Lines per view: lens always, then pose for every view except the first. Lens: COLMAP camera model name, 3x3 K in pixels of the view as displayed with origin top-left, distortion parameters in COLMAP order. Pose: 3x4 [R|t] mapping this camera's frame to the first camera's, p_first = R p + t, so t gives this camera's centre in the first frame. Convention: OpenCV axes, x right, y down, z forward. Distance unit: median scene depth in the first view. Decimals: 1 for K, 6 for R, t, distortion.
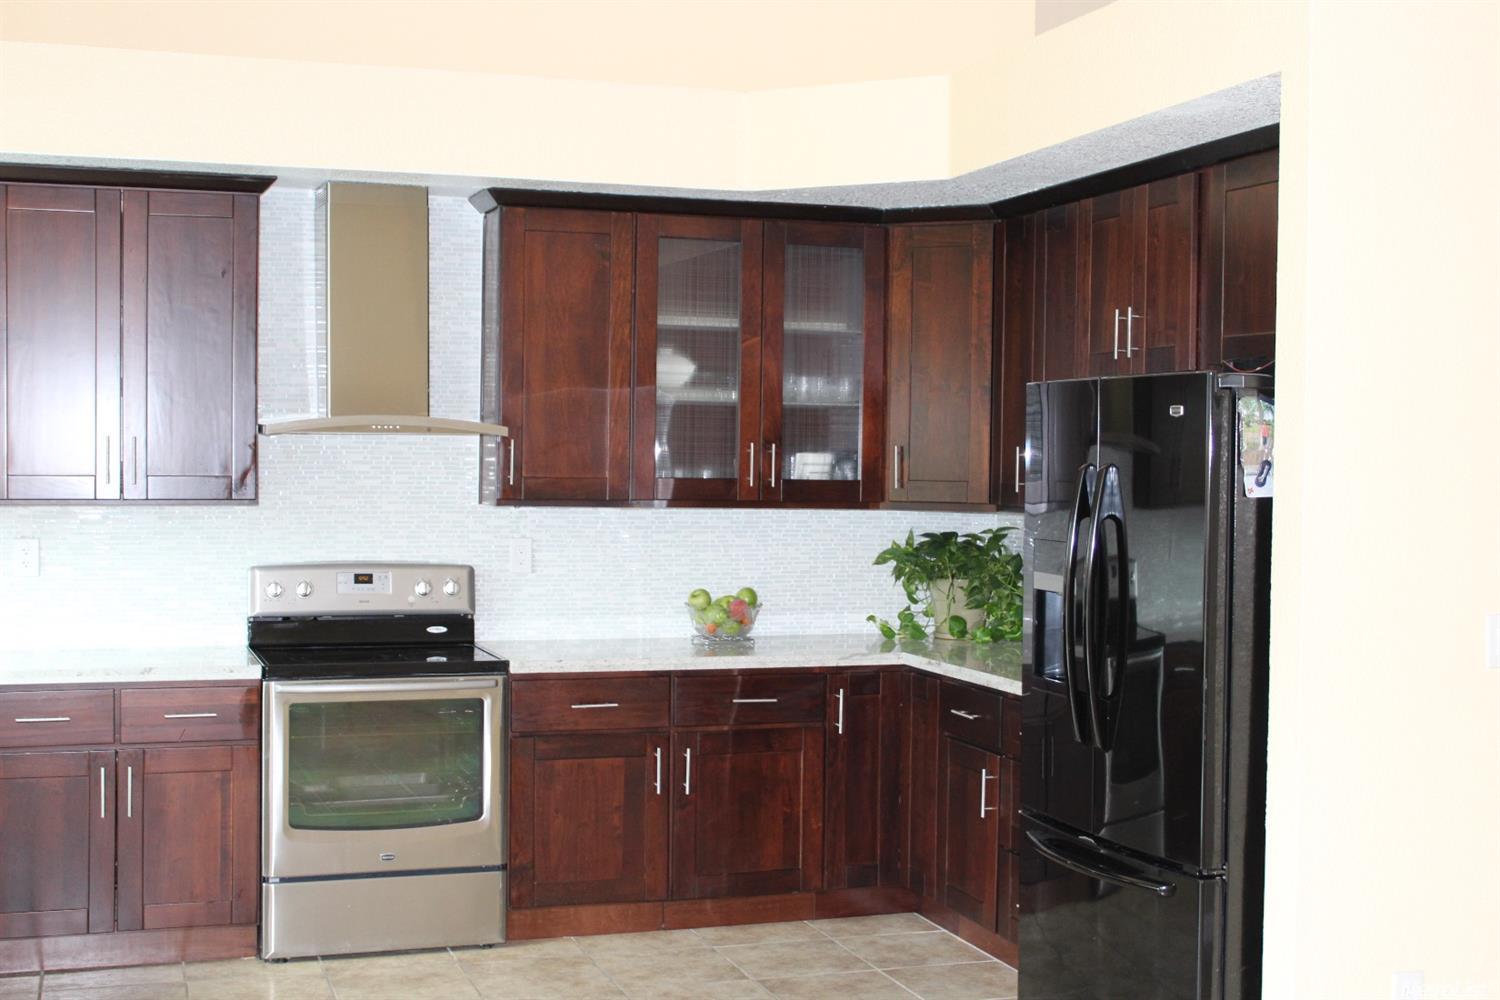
lens RADIAL K [[2014.5, 0, 750.0], [0, 2014.5, 500.0], [0, 0, 1]] dist [-0.022957, 0.122714]
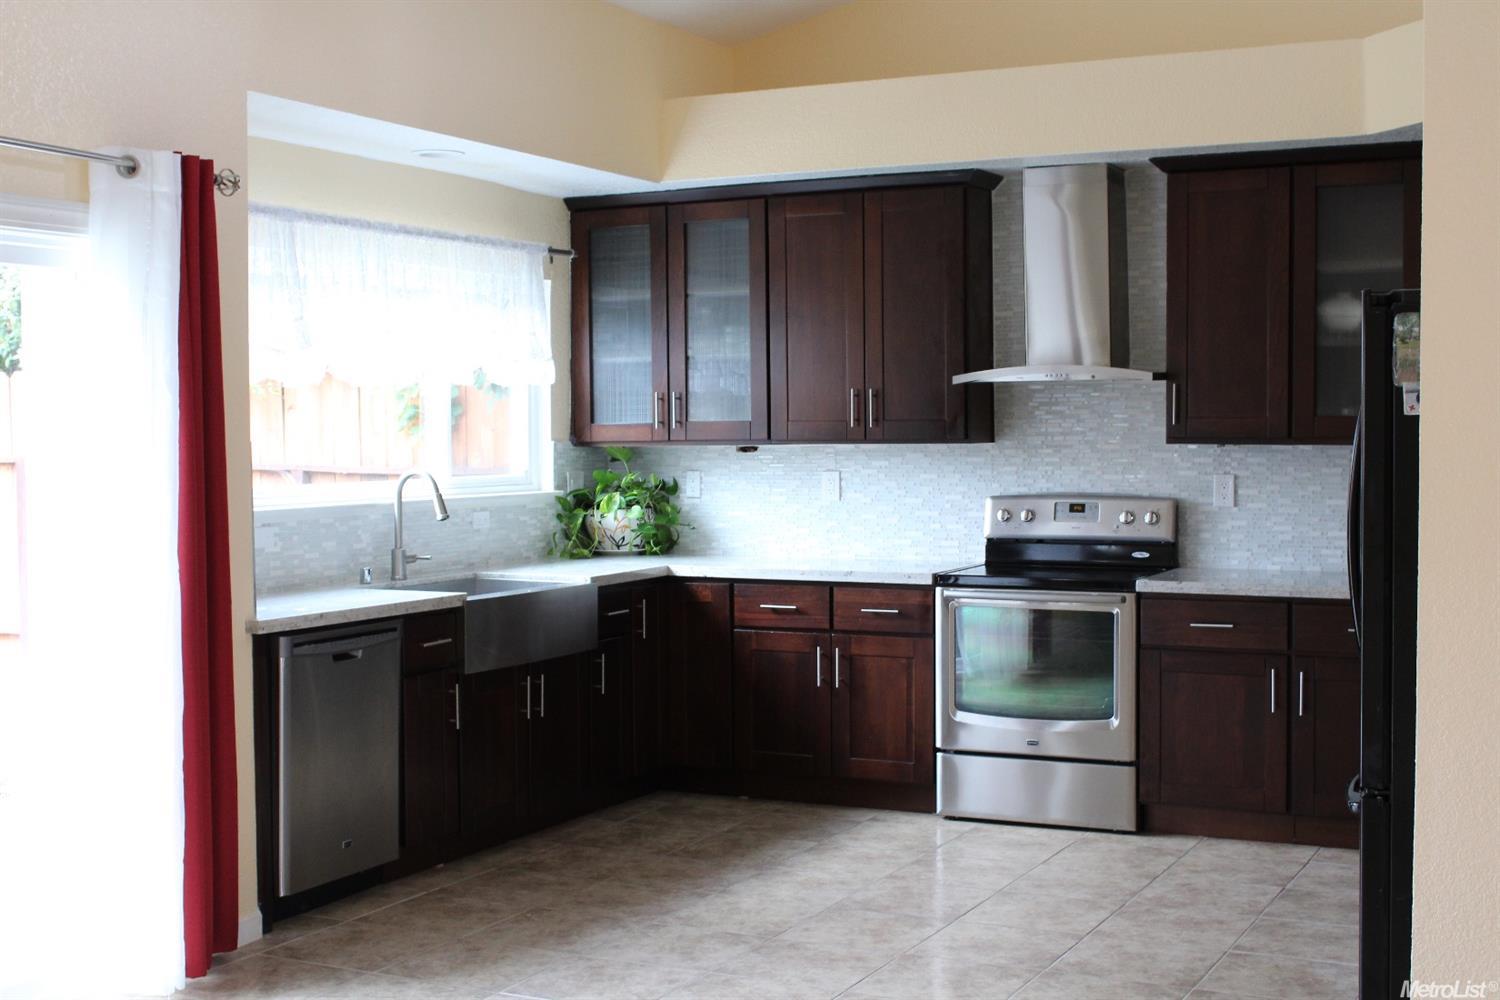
lens RADIAL K [[2014.5, 0, 750.0], [0, 2014.5, 500.0], [0, 0, 1]] dist [-0.022957, 0.122714]
pose [[0.721456, 0.011953, -0.692358, 0.490054], [-0.002932, 0.999895, 0.014207, 0.019443], [0.692455, -0.008220, 0.721415, 0.041320]]
